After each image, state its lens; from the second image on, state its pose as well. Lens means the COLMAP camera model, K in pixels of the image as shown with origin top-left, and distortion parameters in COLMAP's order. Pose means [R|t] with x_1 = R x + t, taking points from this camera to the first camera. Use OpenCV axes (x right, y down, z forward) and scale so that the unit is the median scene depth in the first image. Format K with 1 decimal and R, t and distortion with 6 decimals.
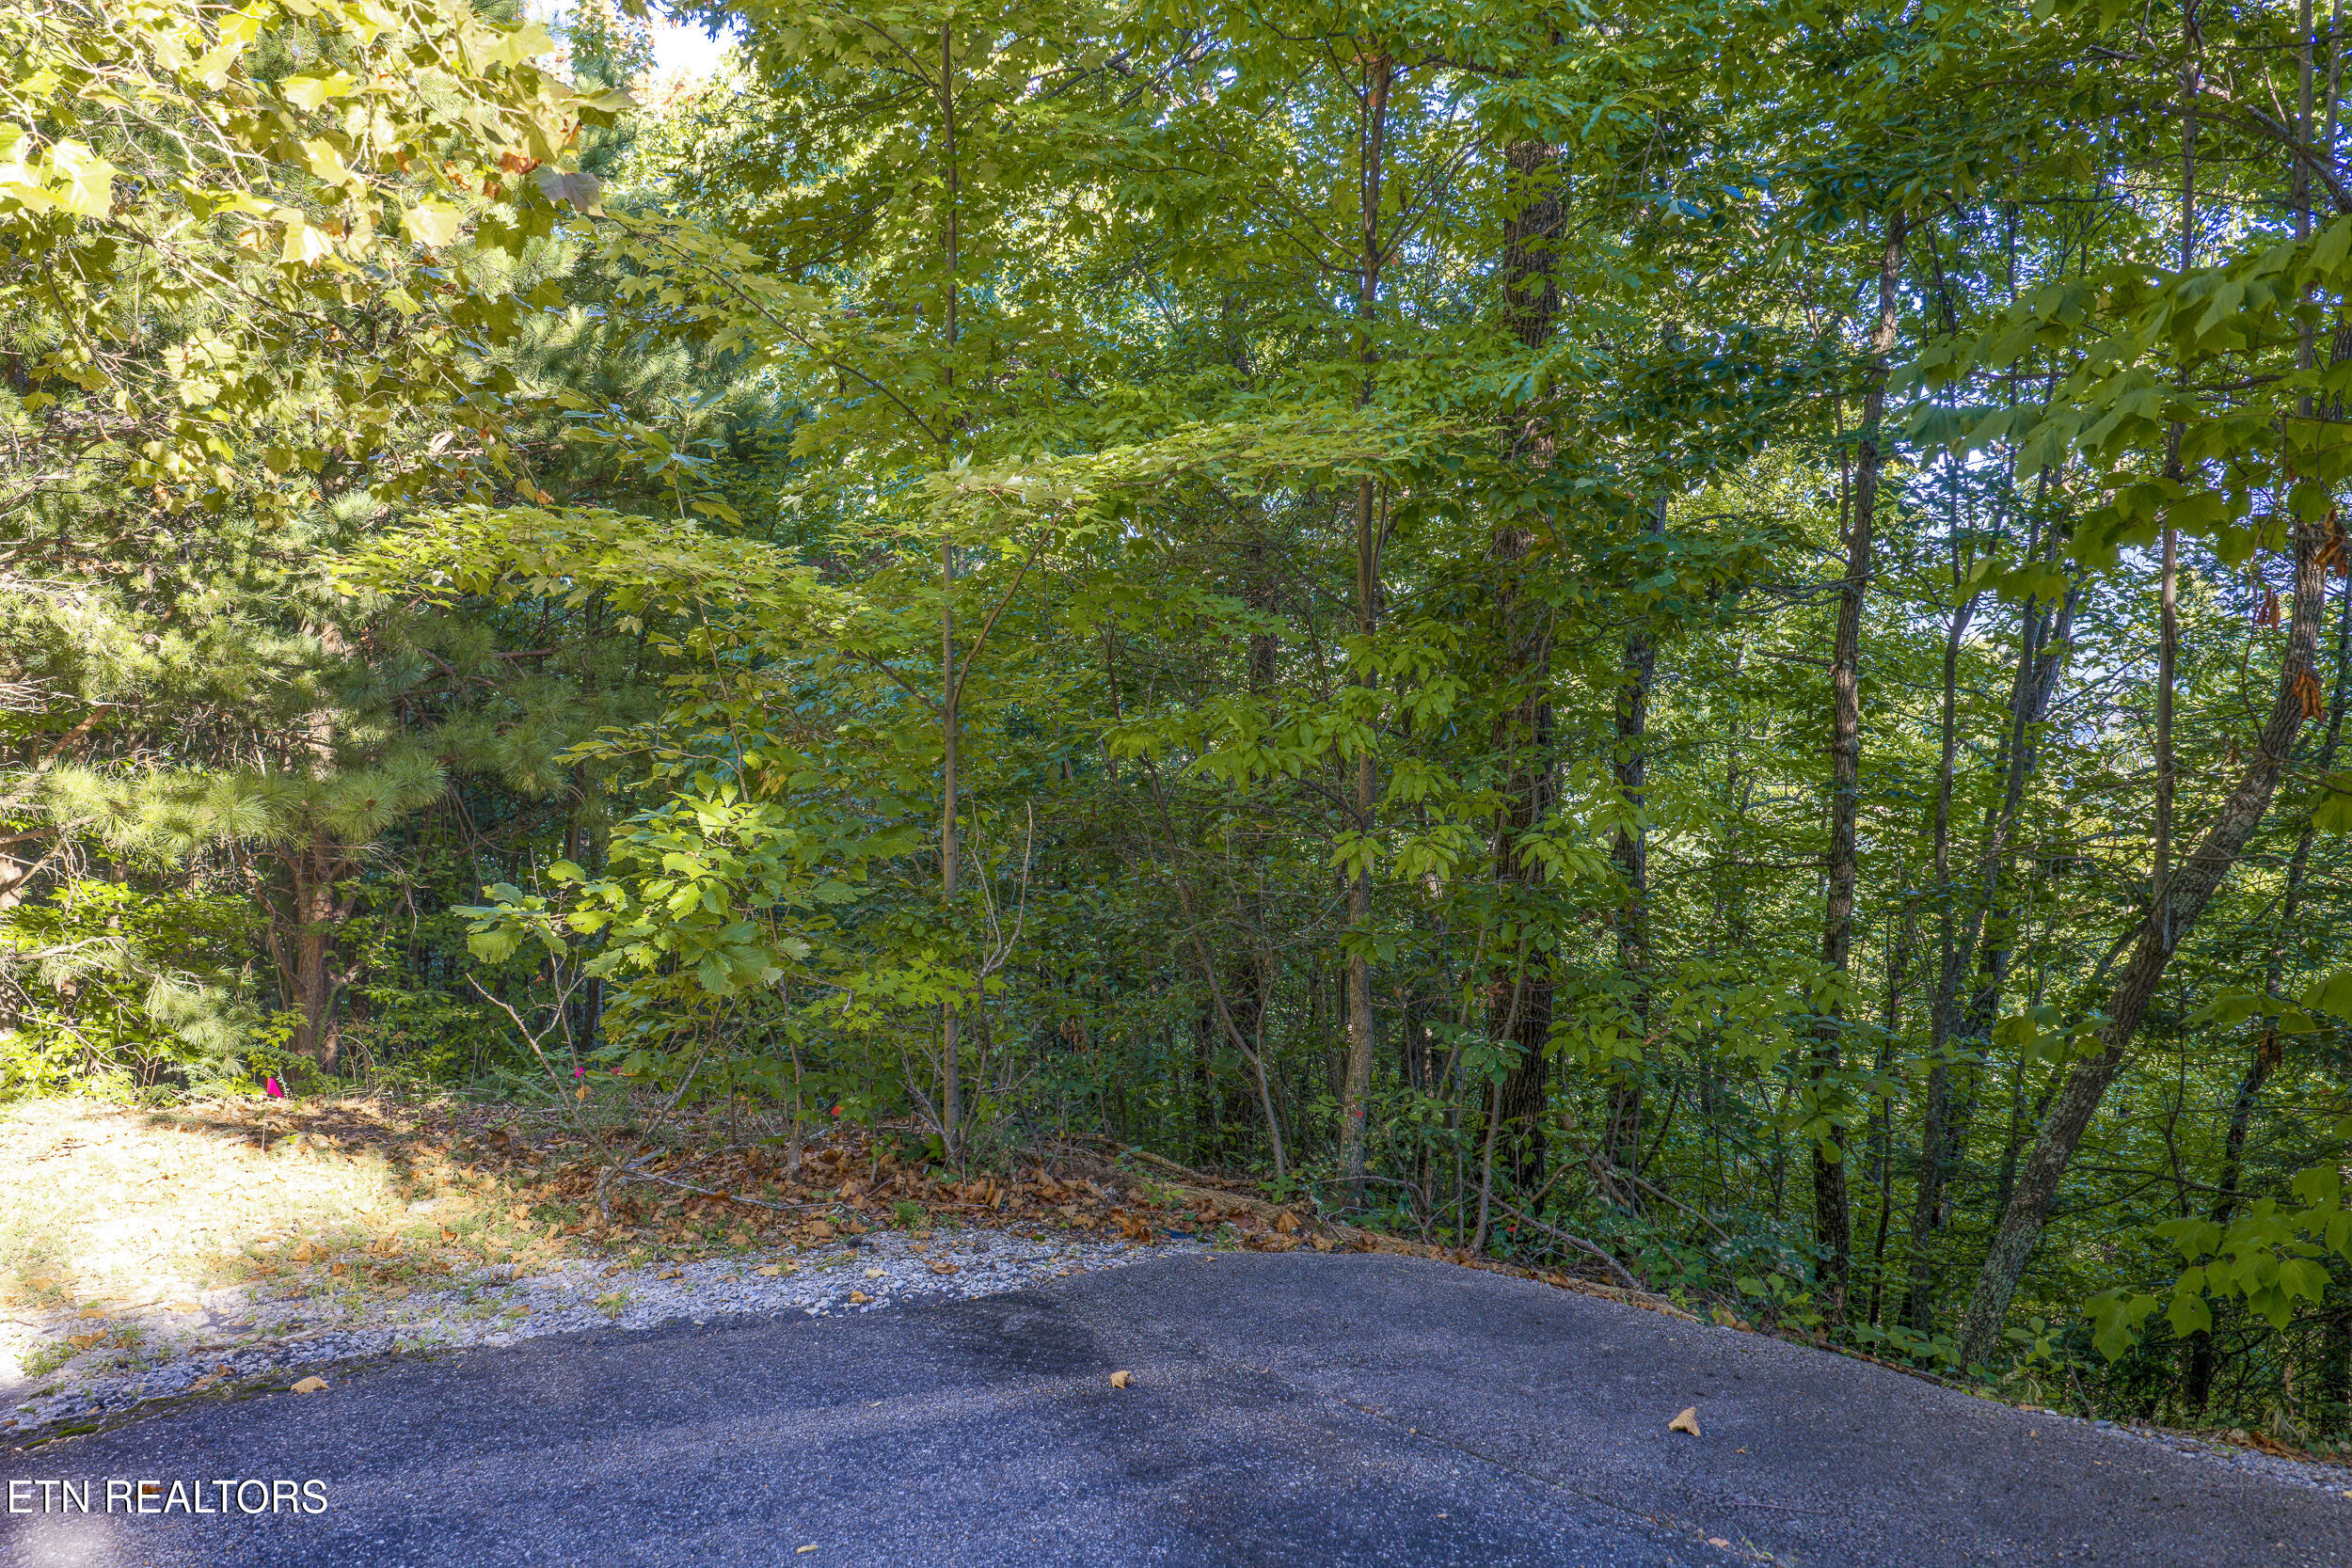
lens RADIAL K [[1946.6, 0, 1181.0], [0, 1946.6, 785.2], [0, 0, 1]] dist [0.023738, -0.042008]
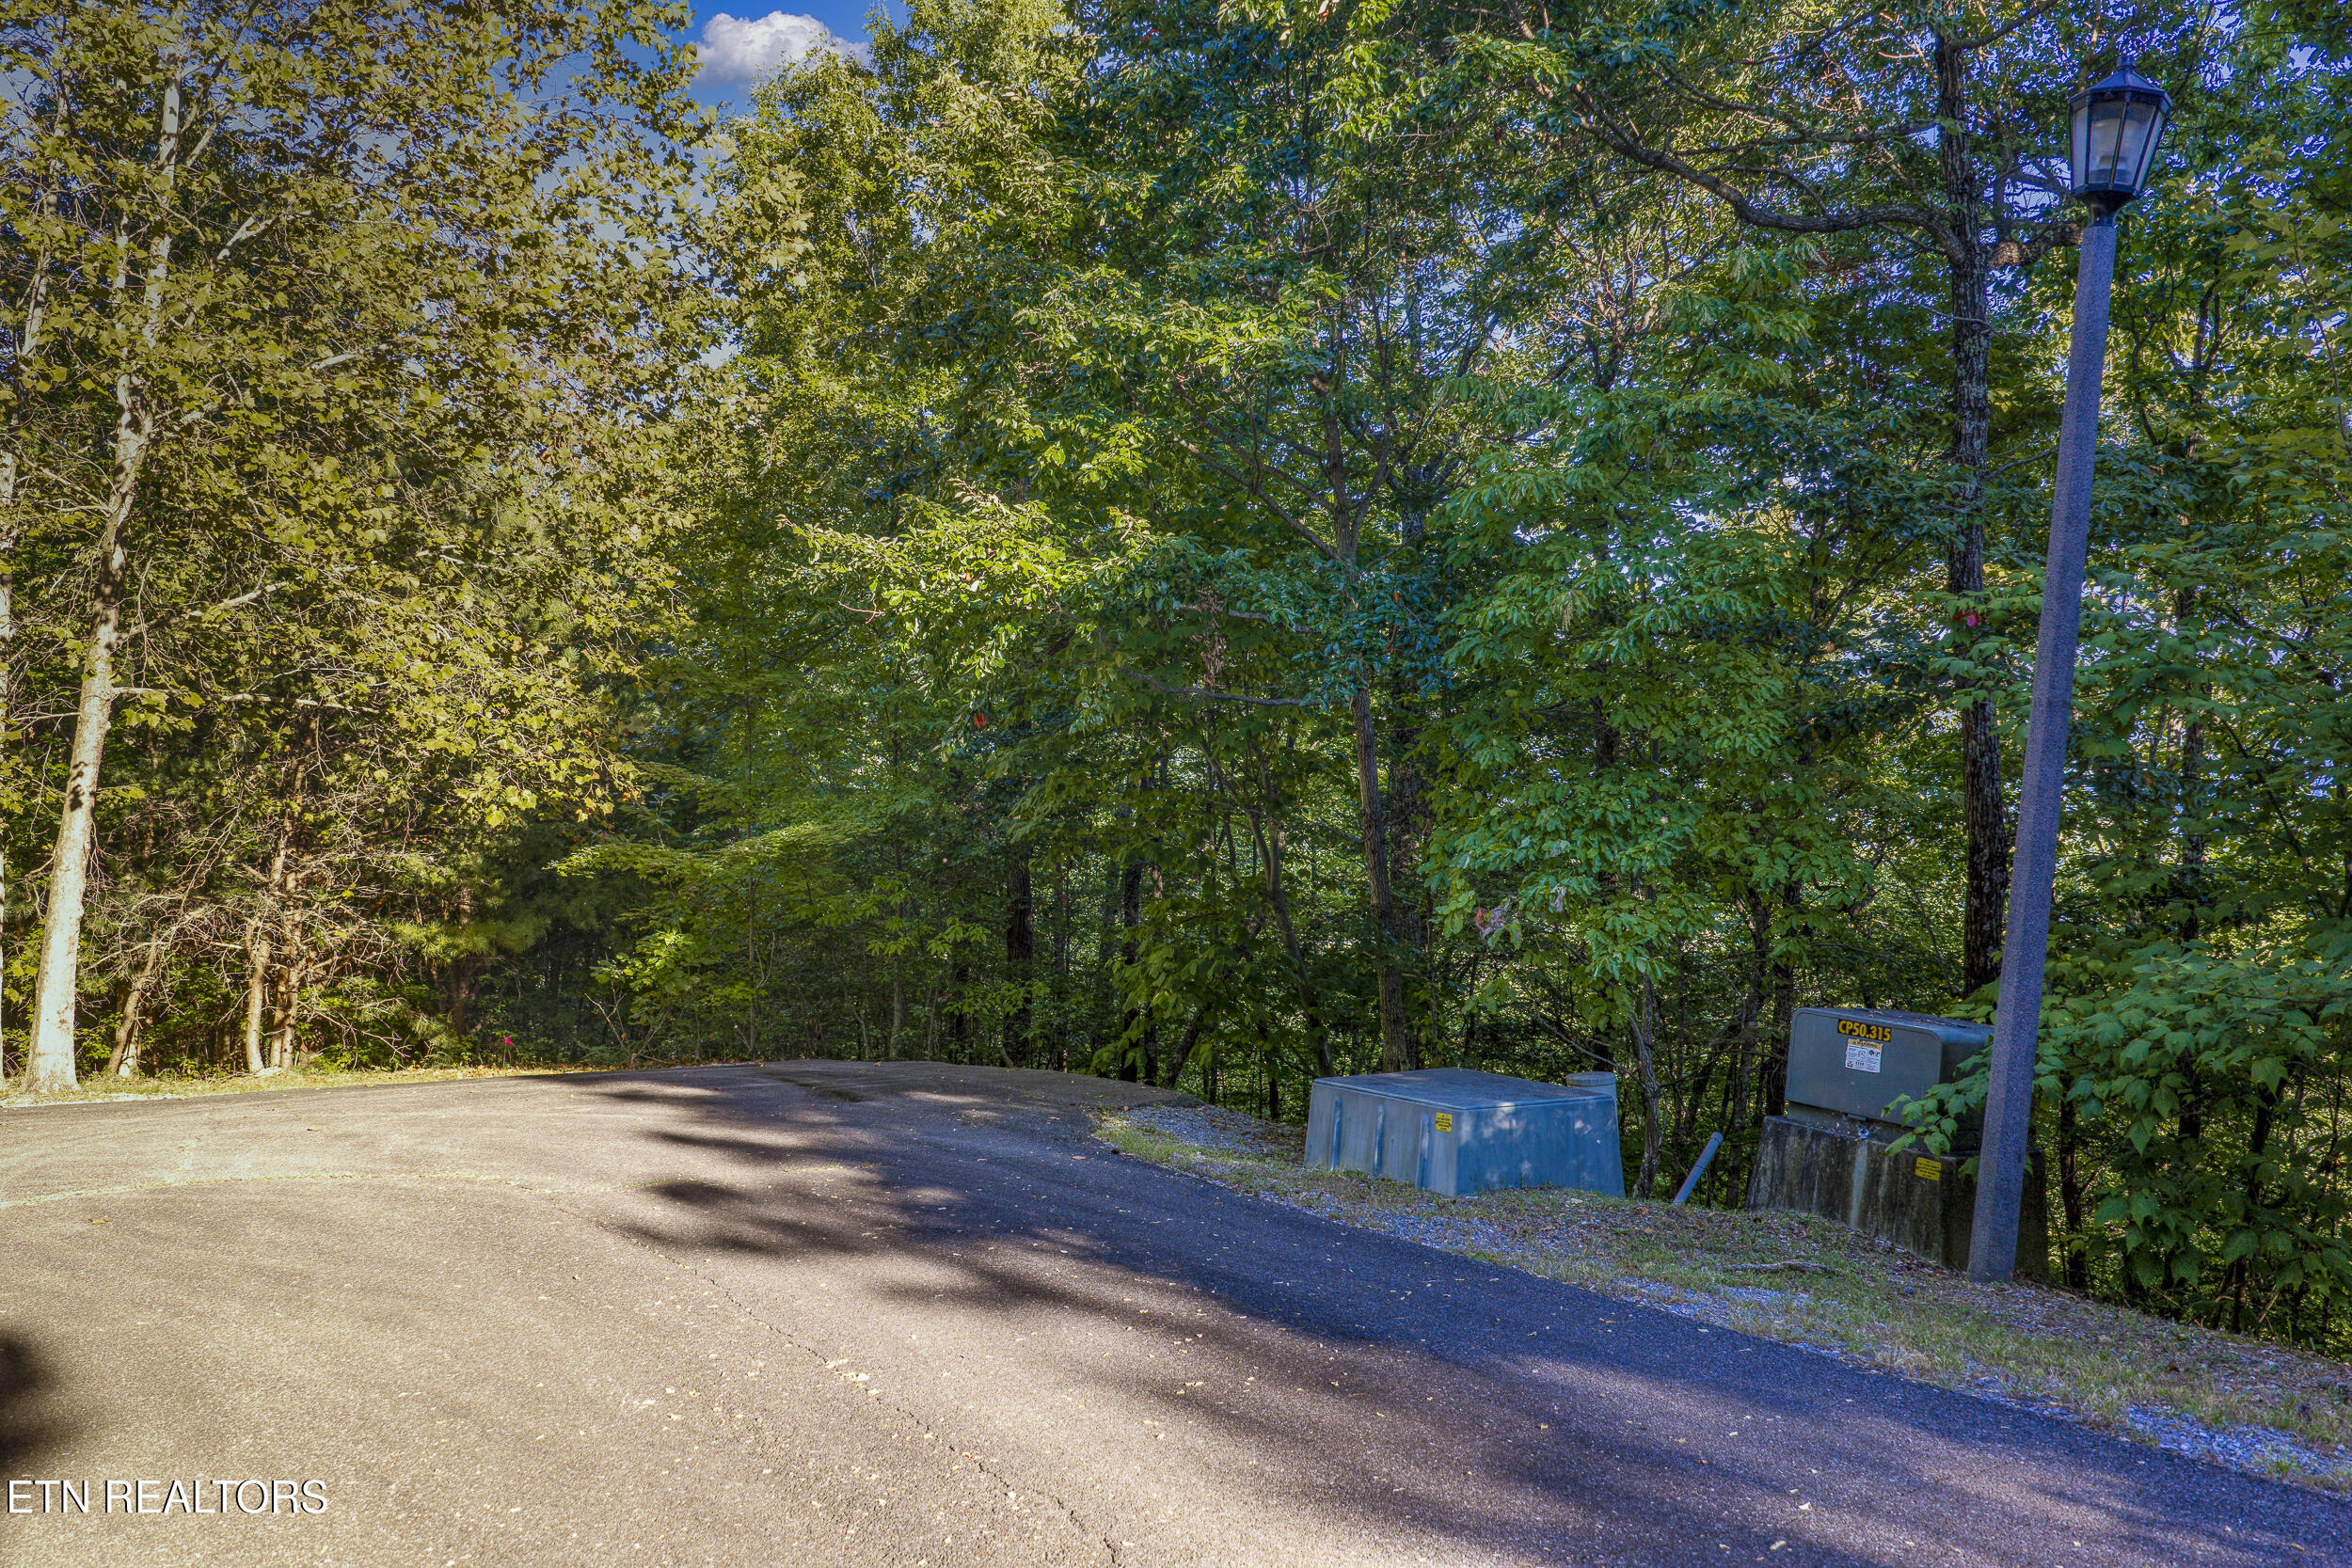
lens RADIAL K [[1946.6, 0, 1173.2], [0, 1946.6, 780.8], [0, 0, 1]] dist [0.023738, -0.042008]
pose [[0.999826, -0.013223, 0.013136, 0.486570], [0.014022, 0.997934, -0.062705, -0.026210], [-0.012280, 0.062879, 0.997946, -1.970143]]
